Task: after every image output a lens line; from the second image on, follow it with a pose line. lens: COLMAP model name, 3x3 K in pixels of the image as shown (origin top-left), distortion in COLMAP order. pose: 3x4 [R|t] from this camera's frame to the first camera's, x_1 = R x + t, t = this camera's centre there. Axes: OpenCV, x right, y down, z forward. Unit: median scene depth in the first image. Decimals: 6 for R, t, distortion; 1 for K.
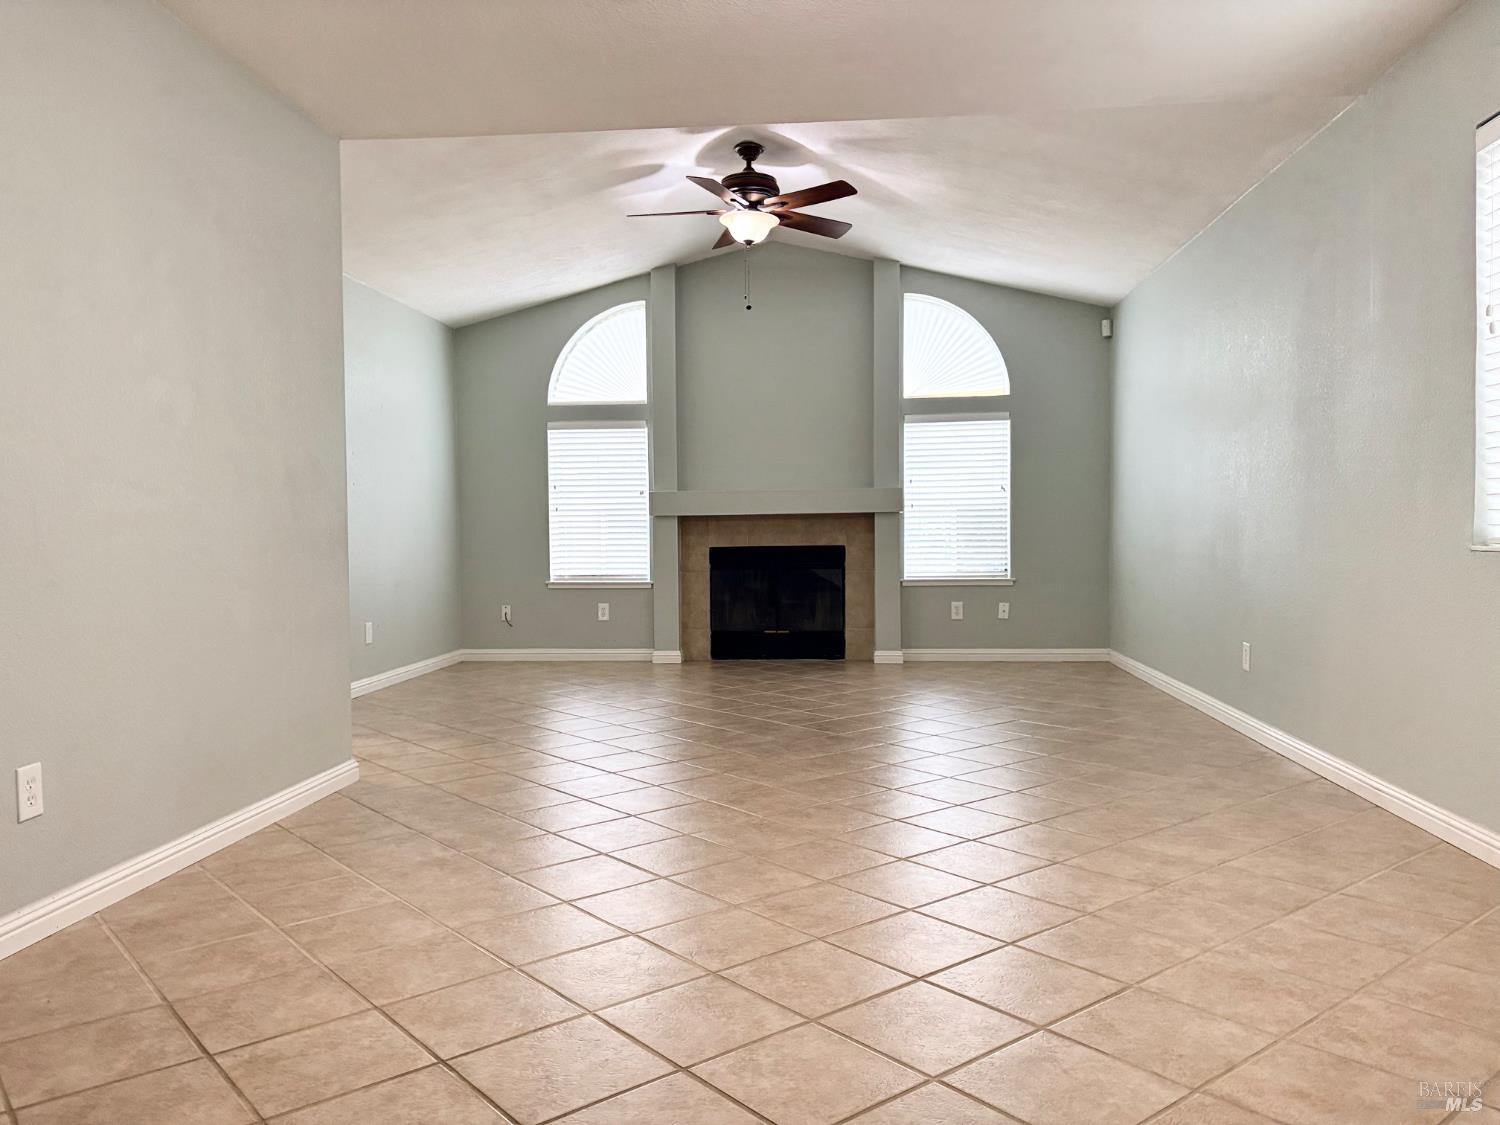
lens RADIAL K [[1110.4, 0, 748.8], [0, 1110.4, 513.6], [0, 0, 1]] dist [0.087416, -0.069231]
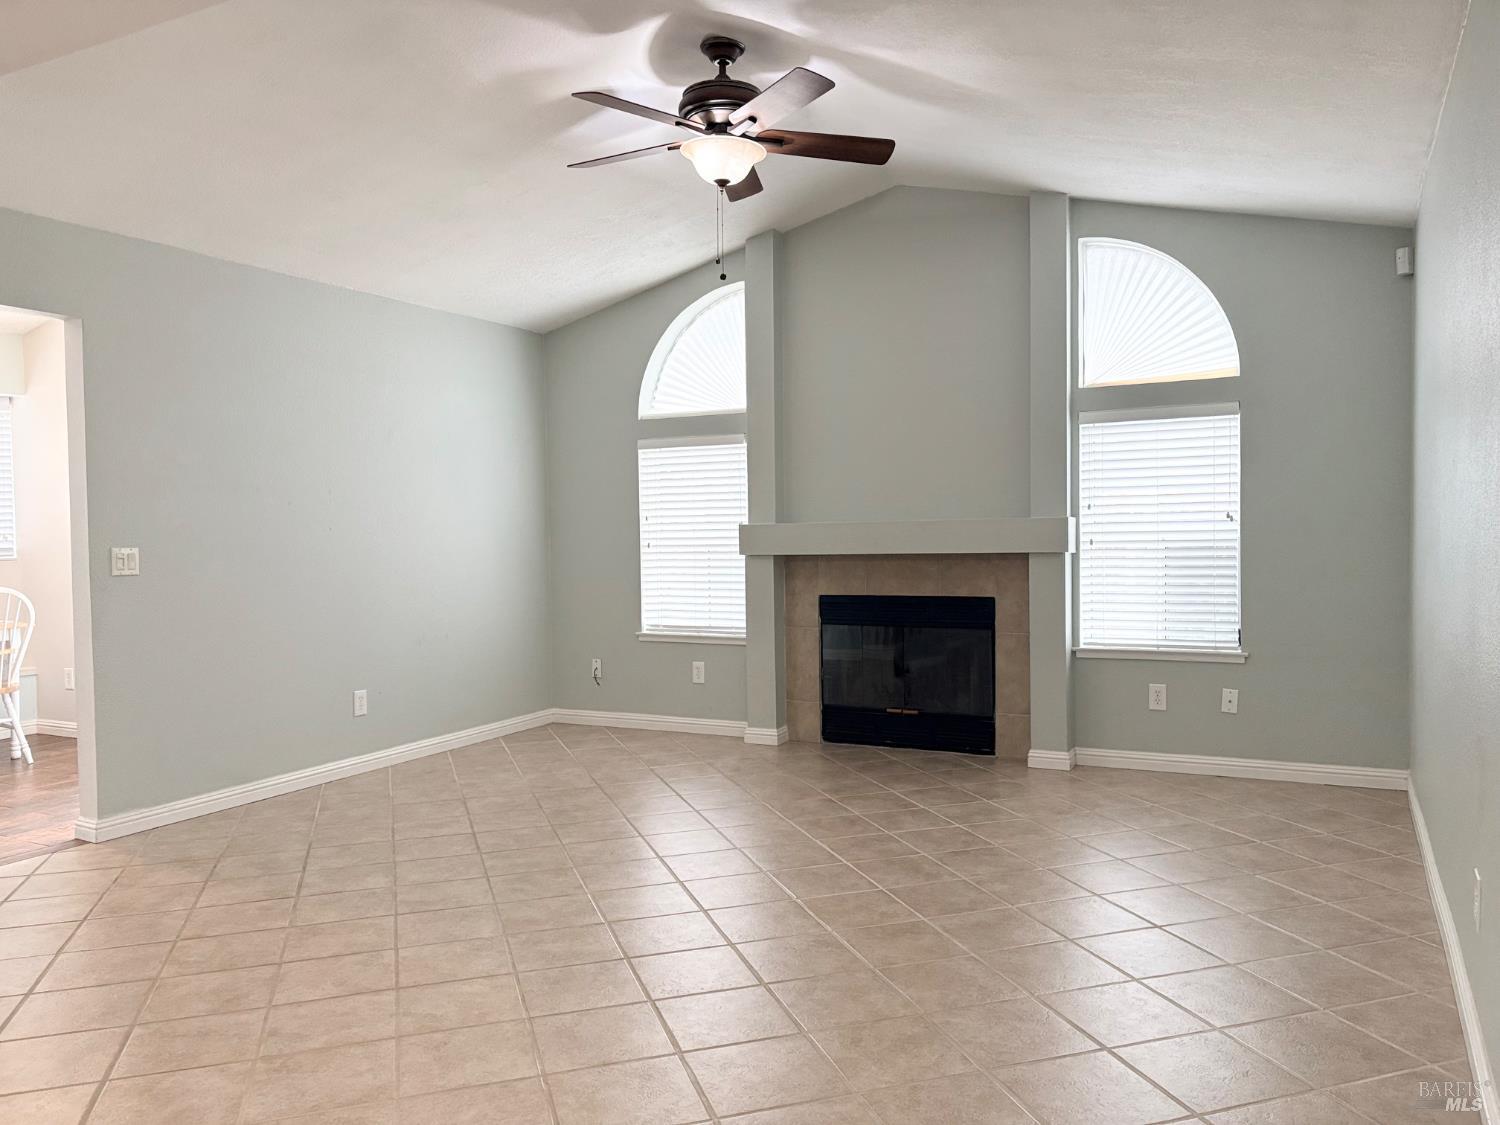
lens RADIAL K [[1110.4, 0, 748.8], [0, 1110.4, 513.6], [0, 0, 1]] dist [0.087416, -0.069231]
pose [[0.934419, -0.010579, -0.356019, 0.195867], [0.011713, 0.999931, 0.001029, -0.027947], [0.355983, -0.005131, 0.934478, 0.265404]]
